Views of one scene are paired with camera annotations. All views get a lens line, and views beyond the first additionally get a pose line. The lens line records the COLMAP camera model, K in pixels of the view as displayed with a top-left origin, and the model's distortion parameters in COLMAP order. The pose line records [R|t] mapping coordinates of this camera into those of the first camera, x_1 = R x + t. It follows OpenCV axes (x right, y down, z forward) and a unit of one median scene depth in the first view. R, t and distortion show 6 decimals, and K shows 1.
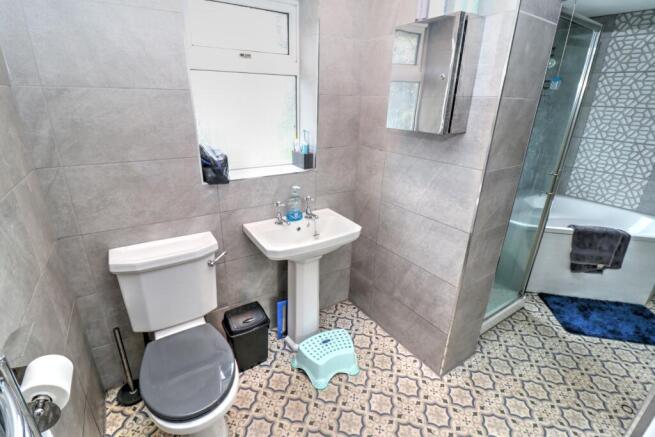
lens RADIAL K [[304.2, 0, 326.4], [0, 304.2, 215.8], [0, 0, 1]] dist [-0.000310, -0.011604]
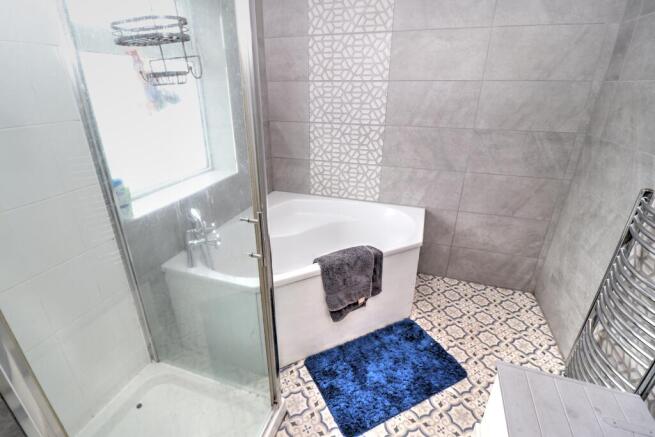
lens RADIAL K [[307.1, 0, 322.0], [0, 307.1, 218.1], [0, 0, 1]] dist [-0.000759, -0.000383]
pose [[0.784010, -0.266948, 0.560417, 0.415794], [0.234907, 0.963257, 0.130207, -0.134143], [-0.574585, 0.029562, 0.817911, 0.387859]]
